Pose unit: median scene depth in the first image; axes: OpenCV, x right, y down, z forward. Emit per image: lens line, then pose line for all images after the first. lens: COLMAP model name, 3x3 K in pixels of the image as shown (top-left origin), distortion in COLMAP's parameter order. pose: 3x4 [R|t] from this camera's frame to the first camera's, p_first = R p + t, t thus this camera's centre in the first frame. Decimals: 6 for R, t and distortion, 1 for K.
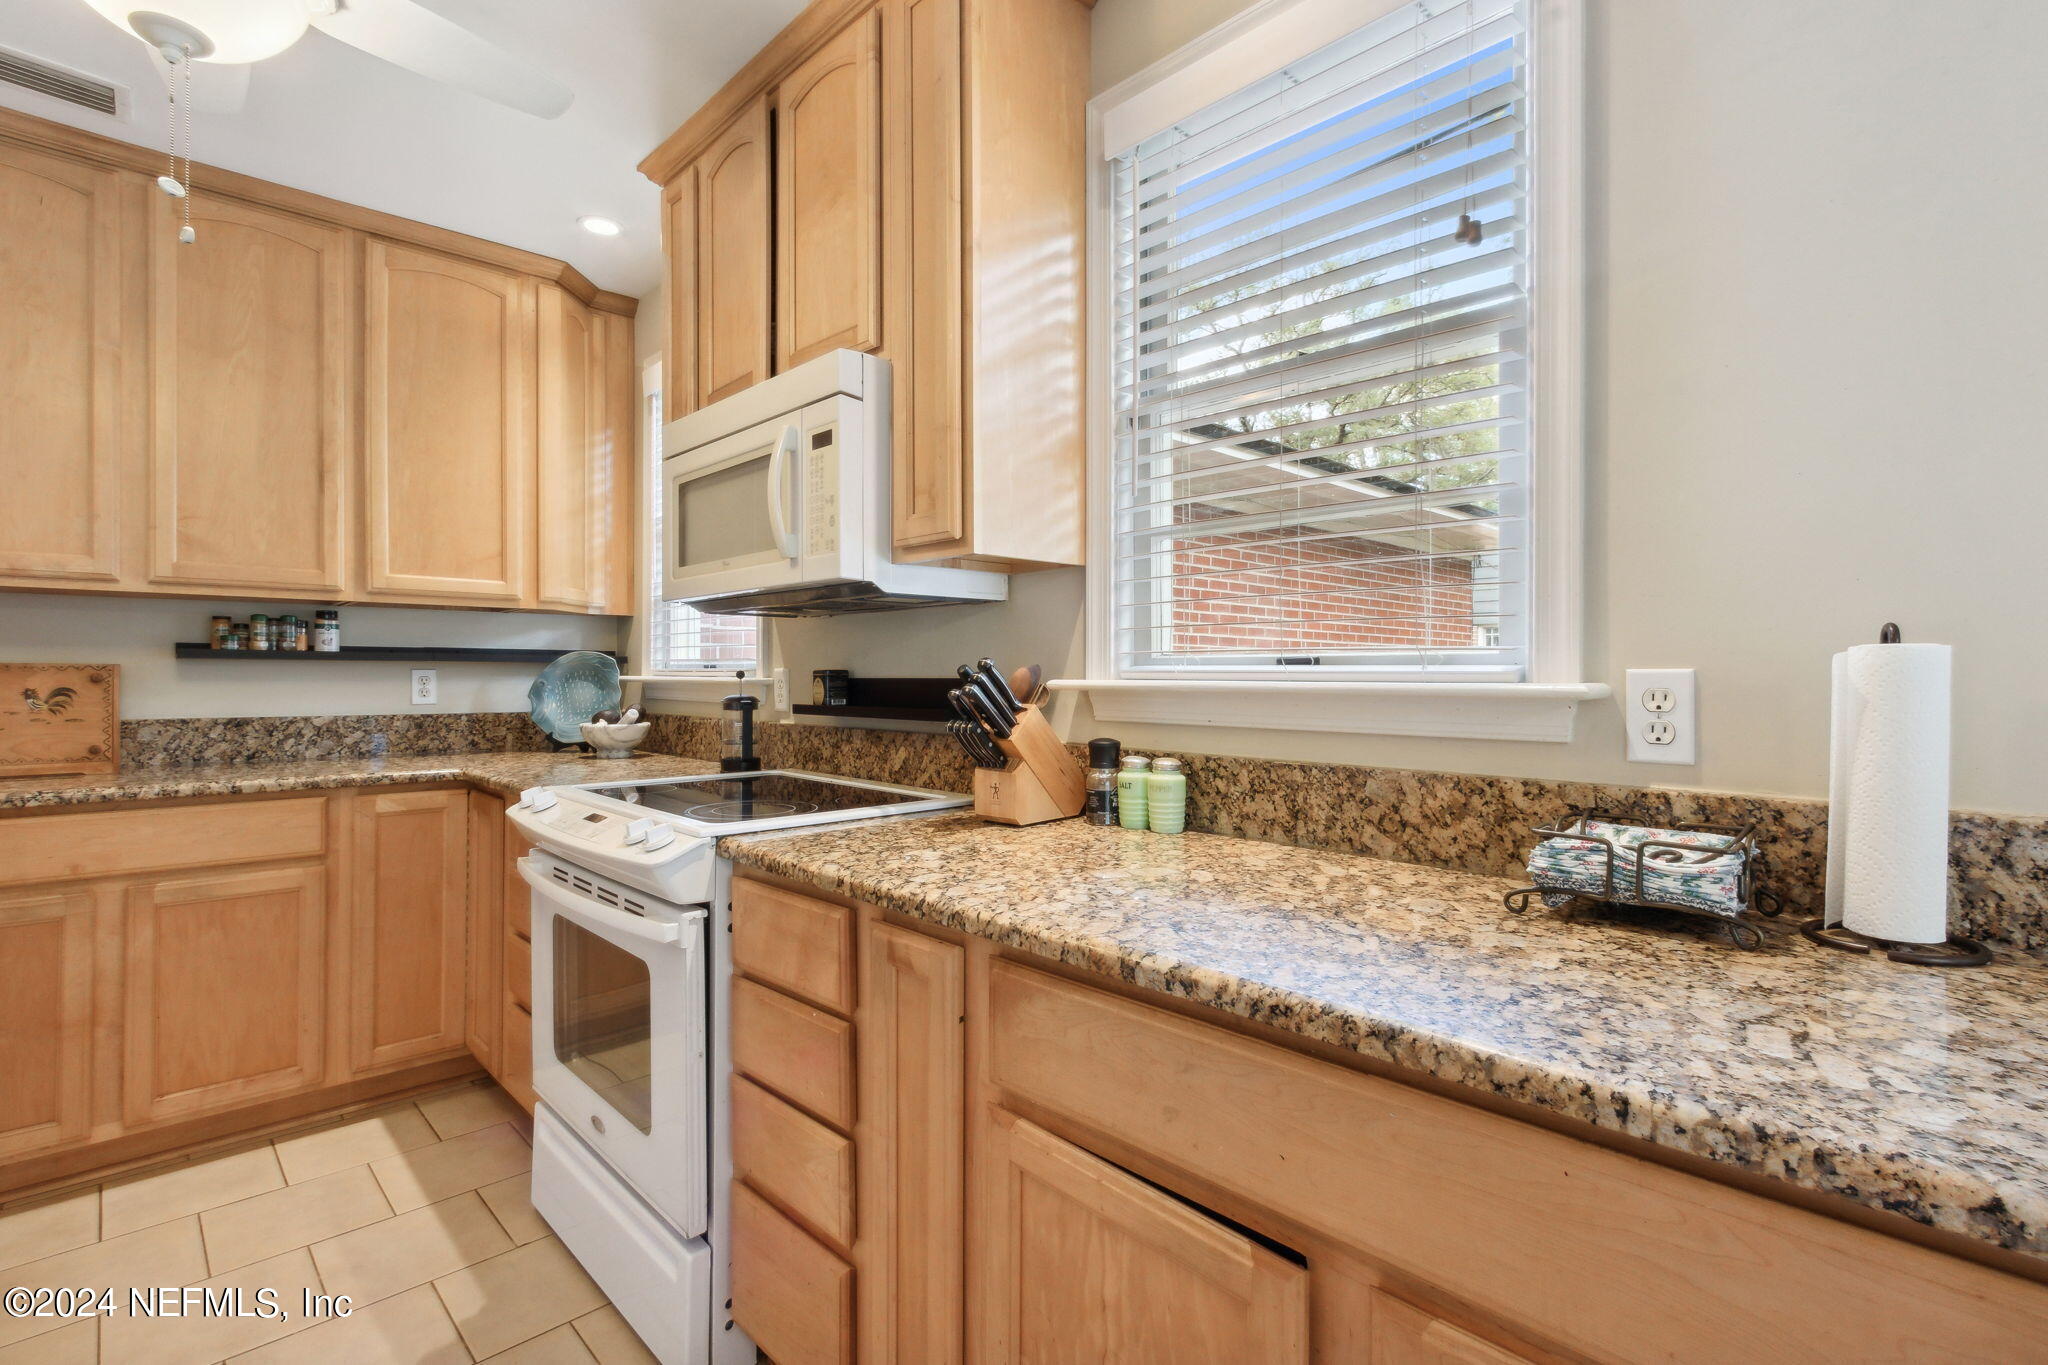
lens RADIAL K [[951.9, 0, 1020.7], [0, 951.9, 671.6], [0, 0, 1]] dist [0.000618, -0.001892]
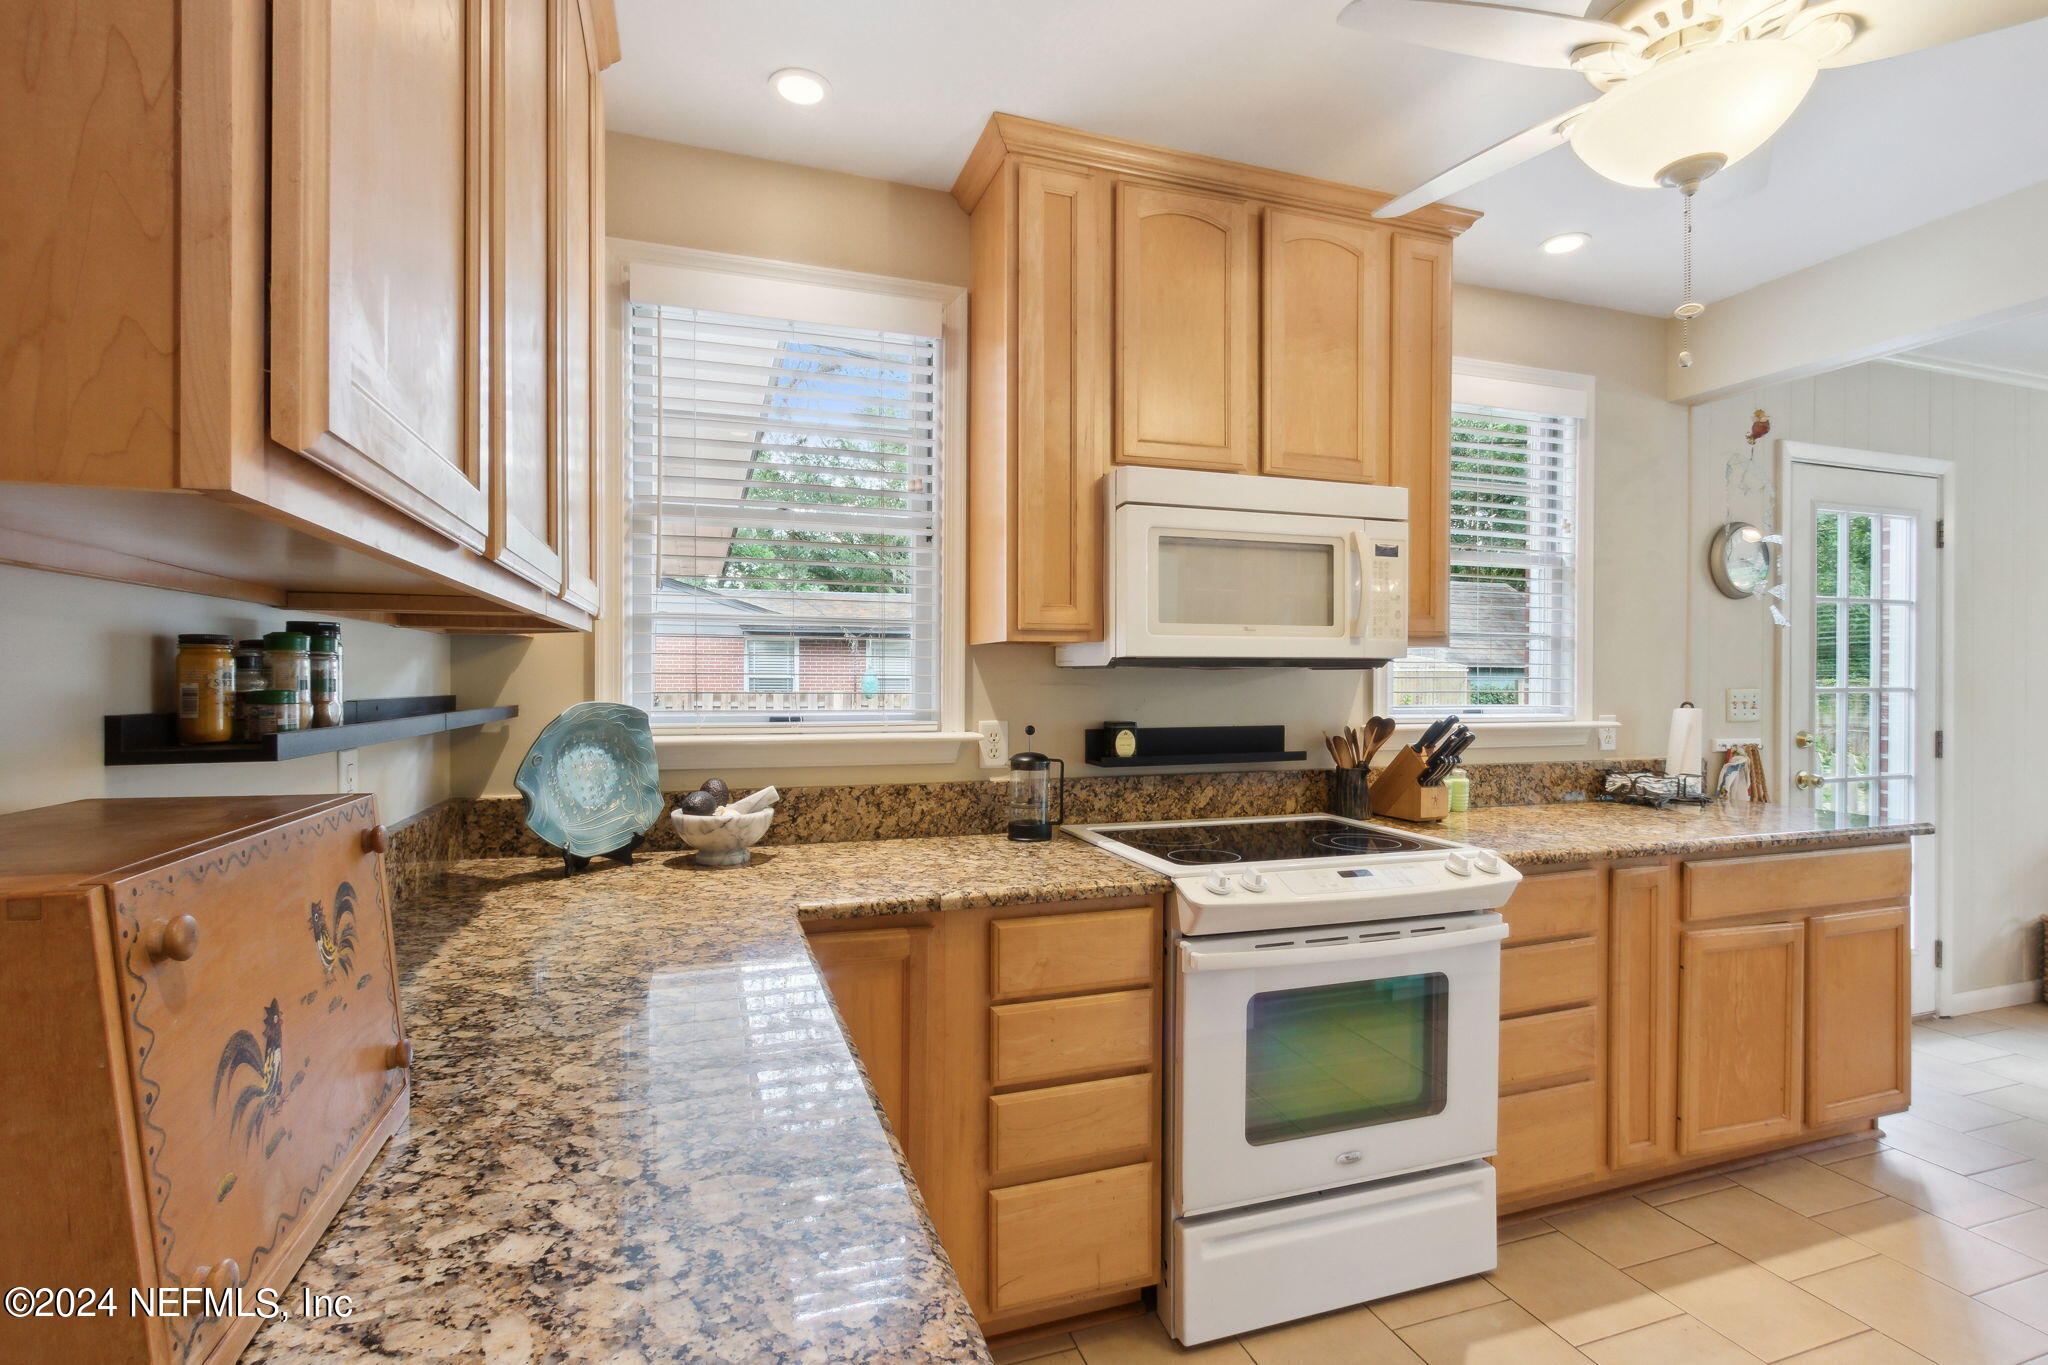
lens RADIAL K [[951.9, 0, 1020.8], [0, 951.9, 681.3], [0, 0, 1]] dist [0.000618, -0.001892]
pose [[0.424014, -0.001388, 0.905654, -1.145944], [-0.002806, 0.999992, 0.002846, -0.046655], [-0.905651, -0.003748, 0.424007, 0.642890]]
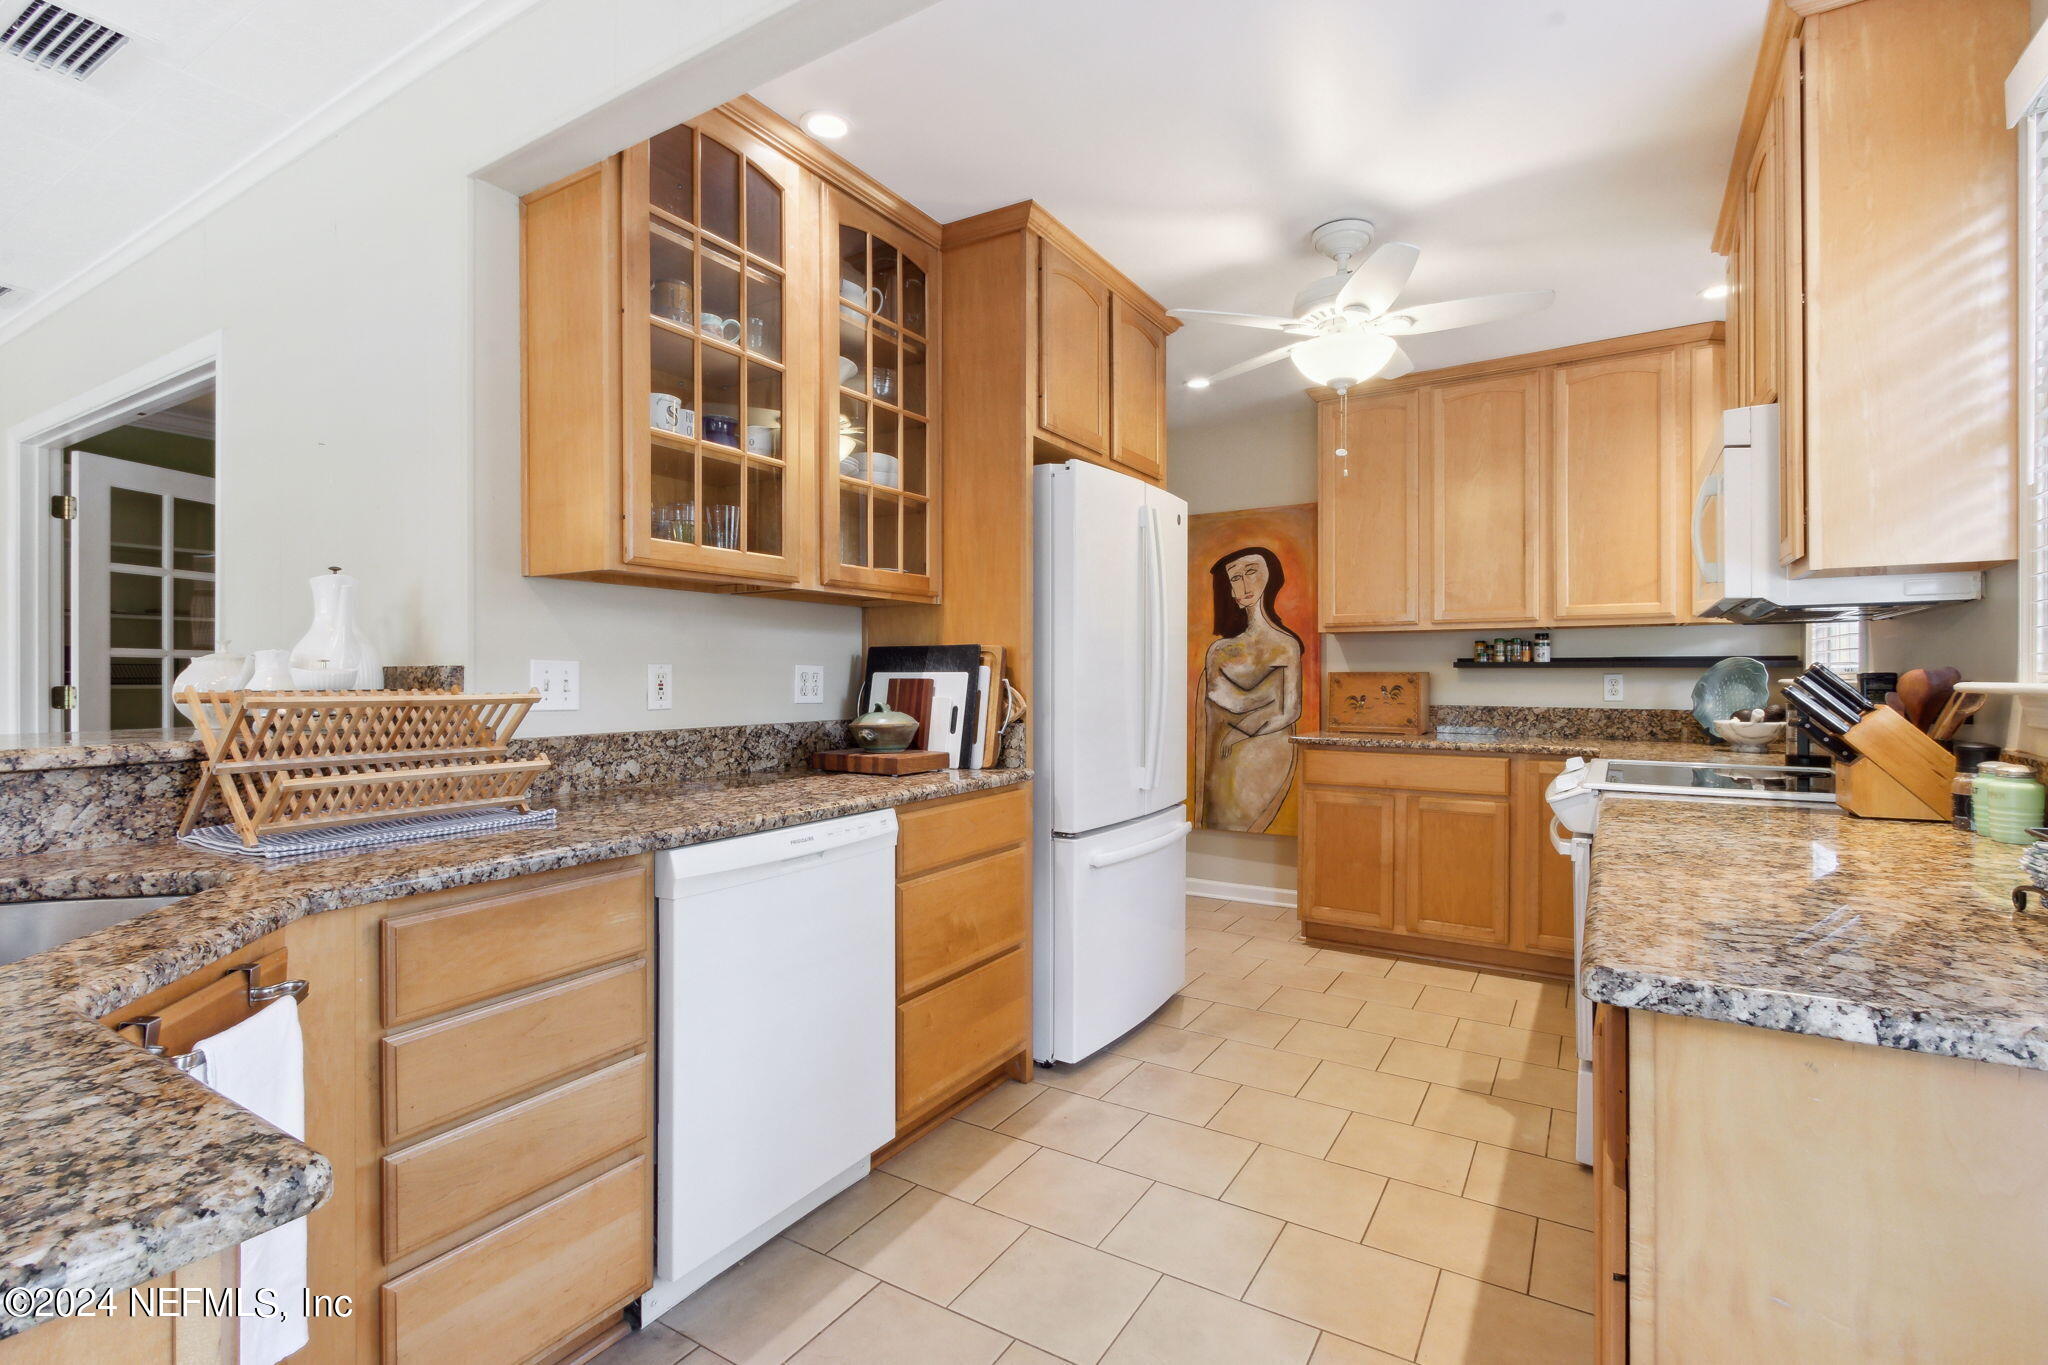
lens RADIAL K [[951.9, 0, 1028.3], [0, 951.9, 677.1], [0, 0, 1]] dist [0.000618, -0.001892]
pose [[0.247512, -0.002314, -0.968882, 0.551644], [0.002882, 0.999994, -0.001652, 0.002119], [0.968880, -0.002383, 0.247518, -0.122261]]
